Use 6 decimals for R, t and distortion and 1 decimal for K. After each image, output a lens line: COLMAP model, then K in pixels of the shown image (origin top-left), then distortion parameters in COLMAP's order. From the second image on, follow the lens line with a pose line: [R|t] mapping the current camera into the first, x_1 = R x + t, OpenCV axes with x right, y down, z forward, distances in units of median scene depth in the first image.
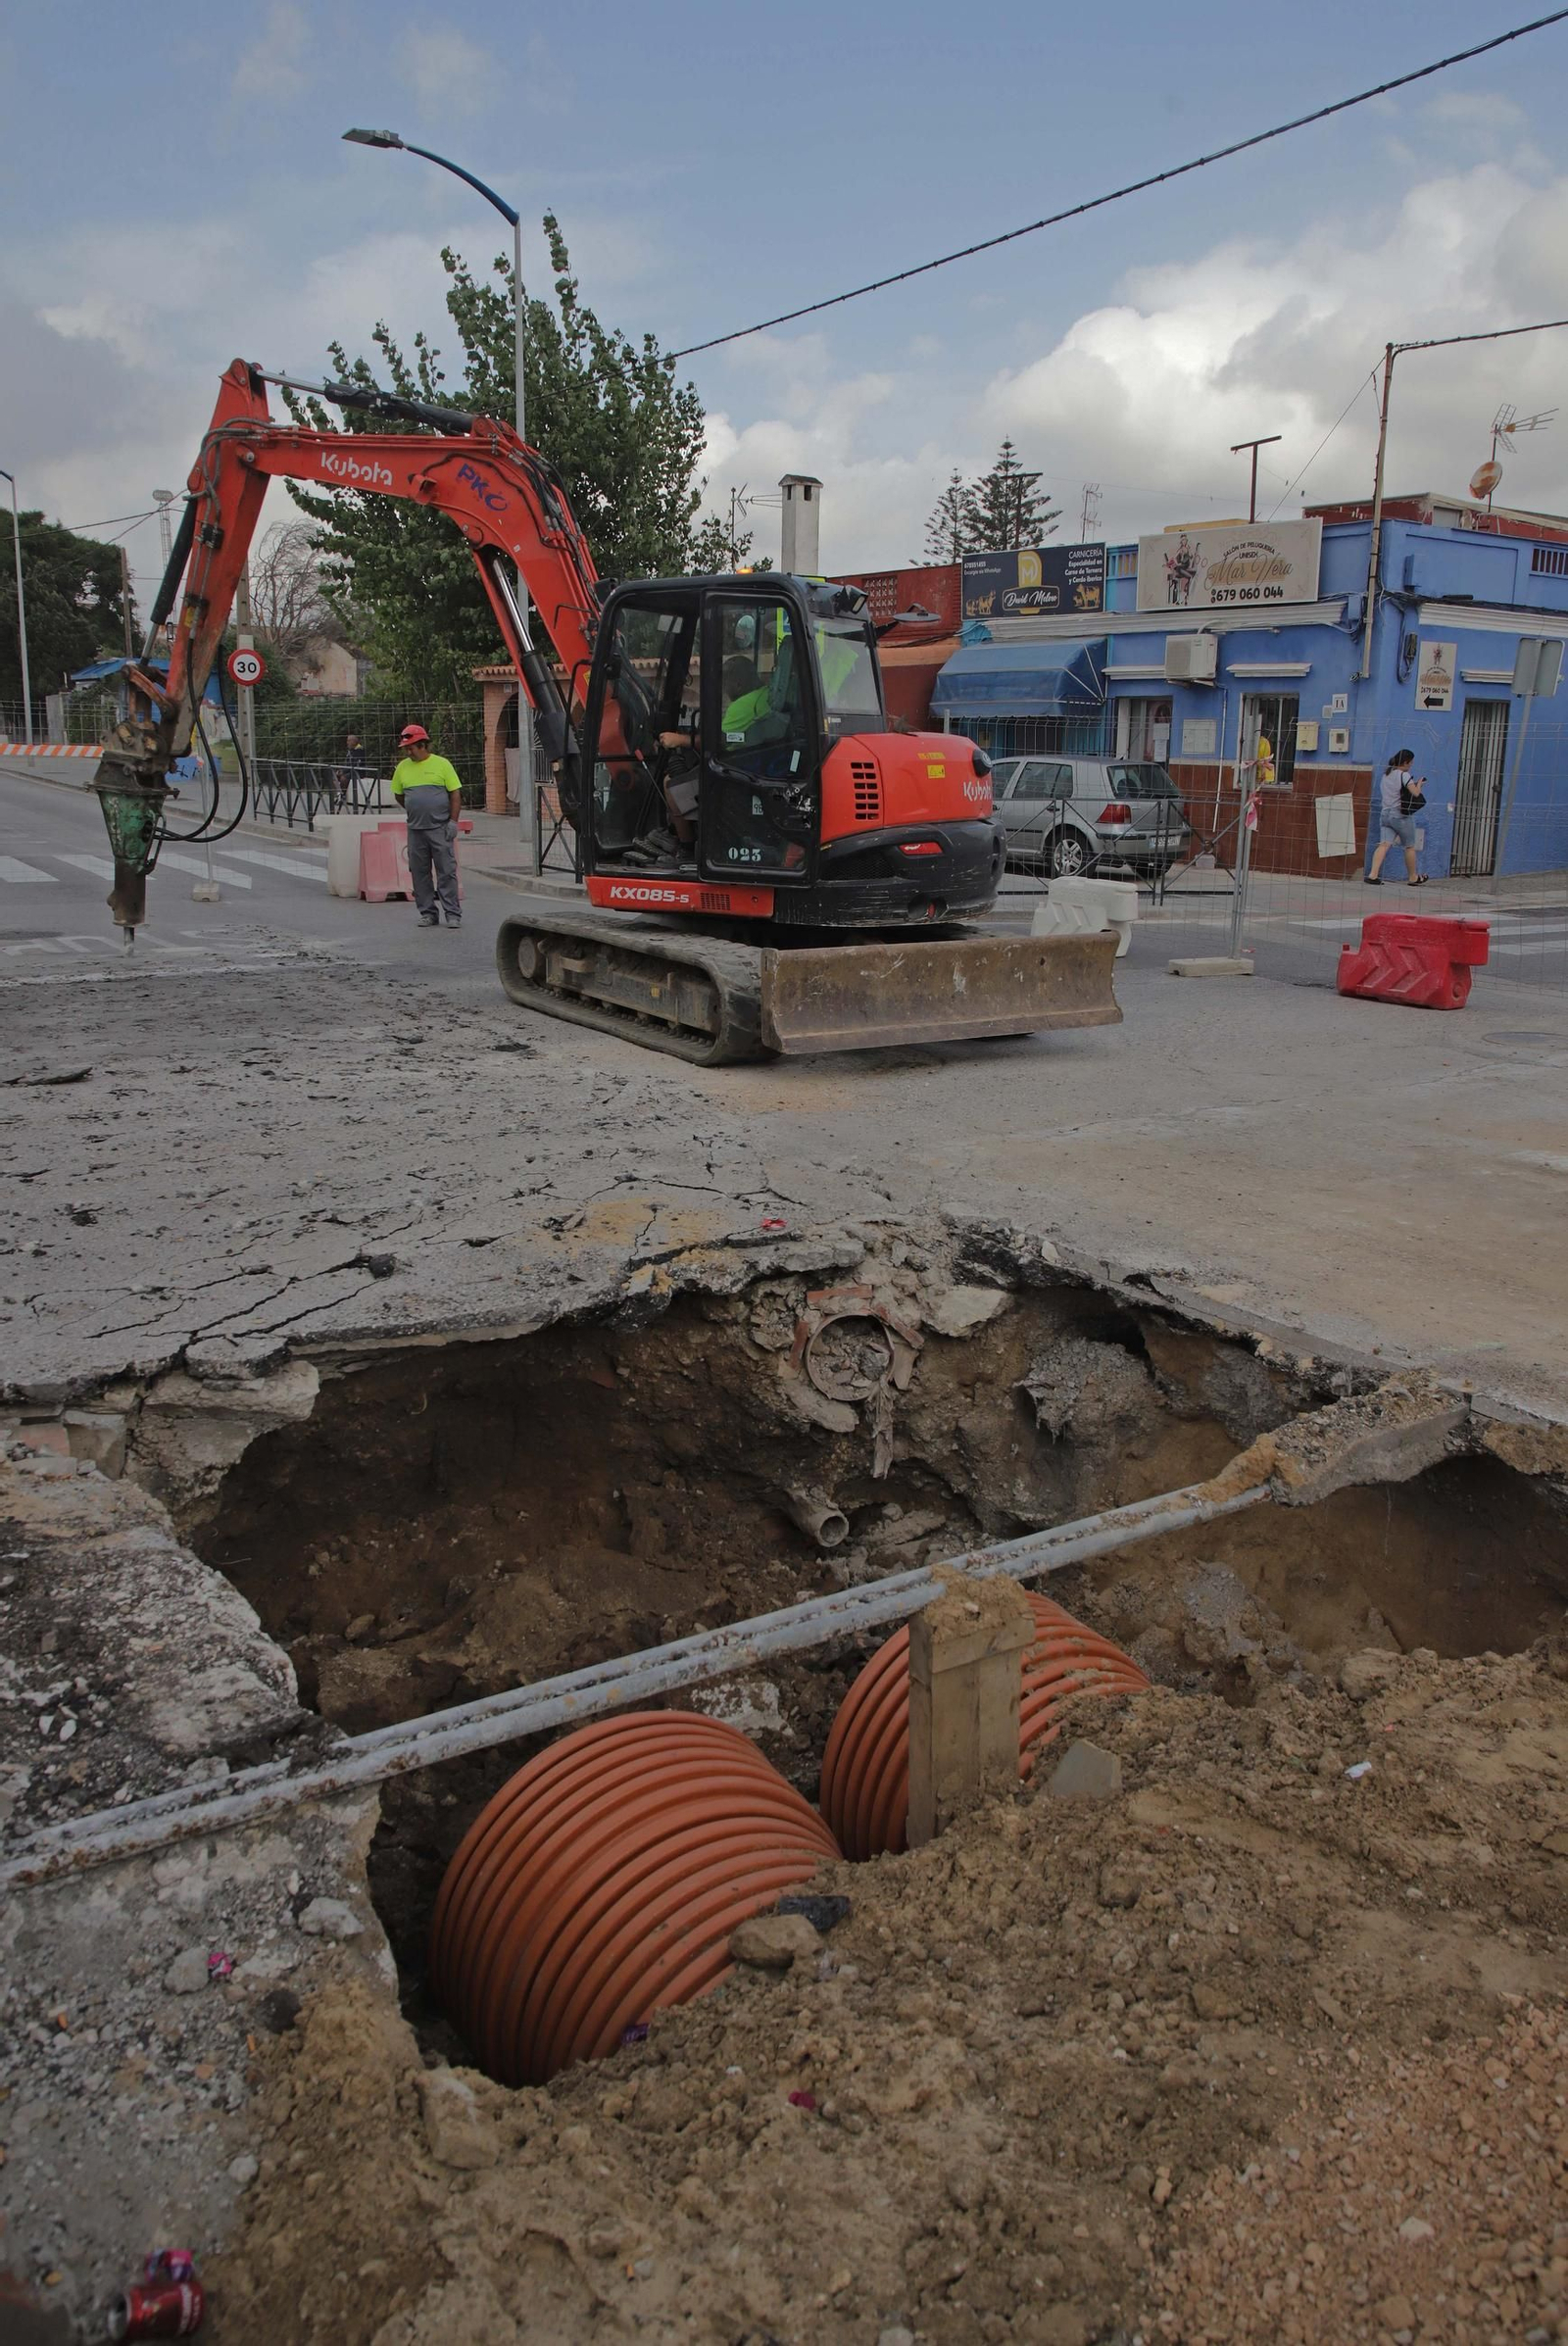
lens RADIAL K [[1713.7, 0, 780.1], [0, 1713.7, 1172.6], [0, 0, 1]] dist [-0.053077, 0.012249]
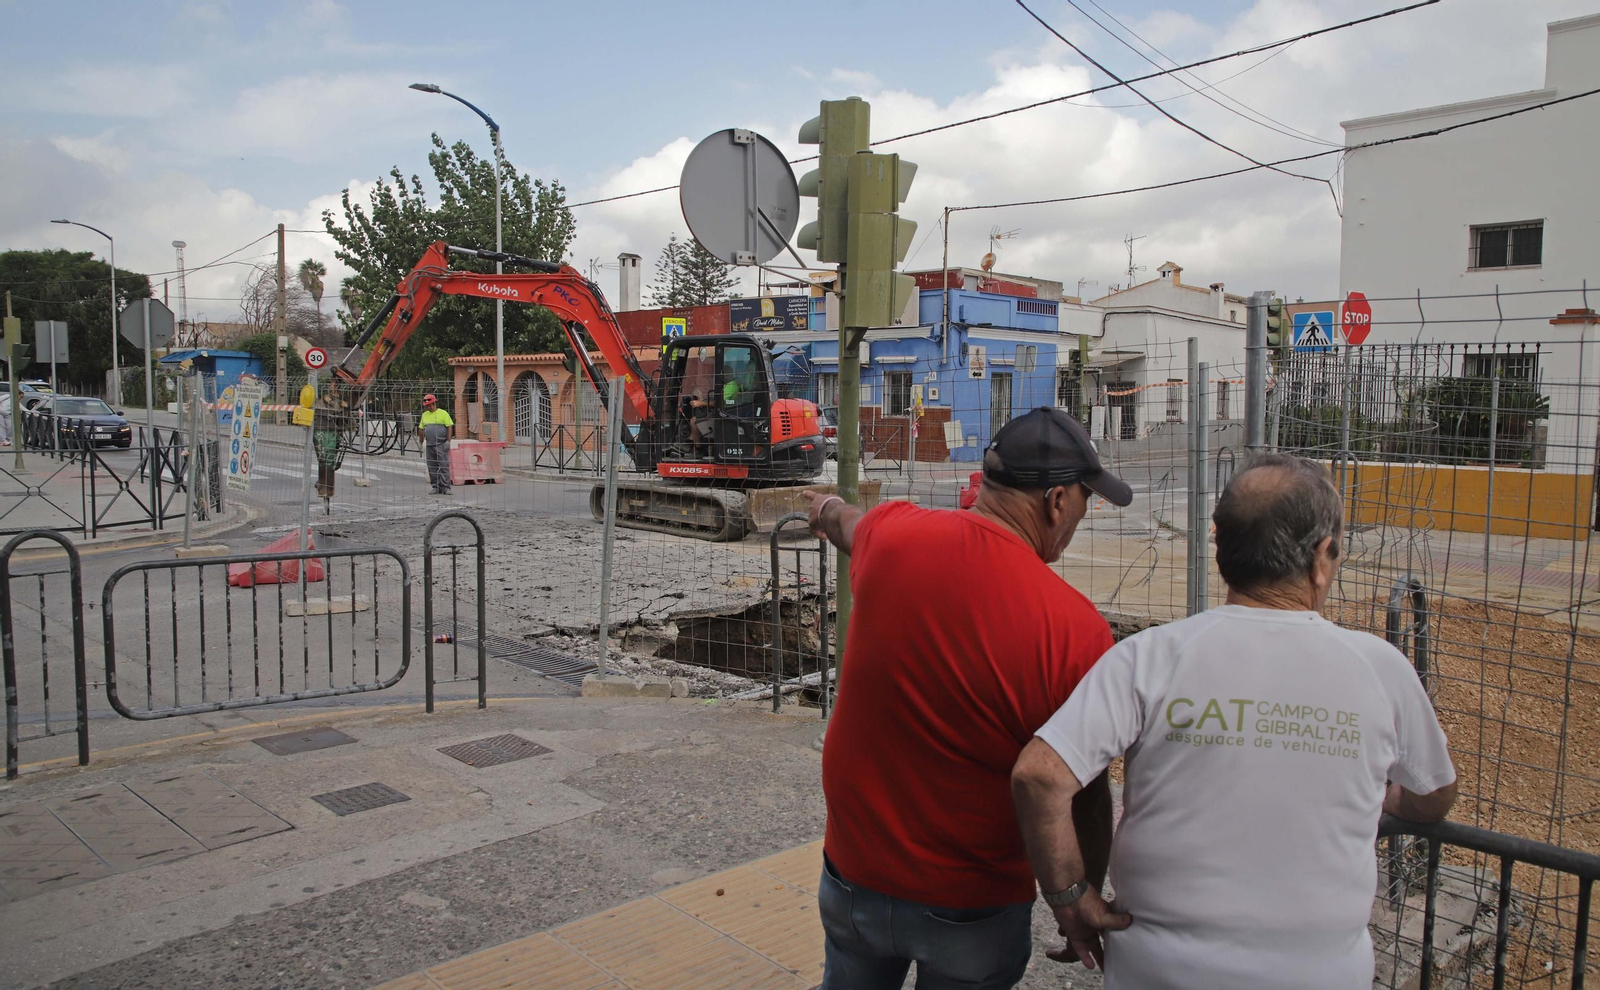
lens RADIAL K [[1131.0, 0, 787.1], [0, 1131.0, 501.3], [0, 0, 1]] dist [-0.071780, 0.038617]
pose [[0.976862, -0.029718, 0.211794, -0.123683], [0.060975, 0.987898, -0.142618, 0.048820], [-0.204992, 0.152232, 0.966852, -0.228372]]
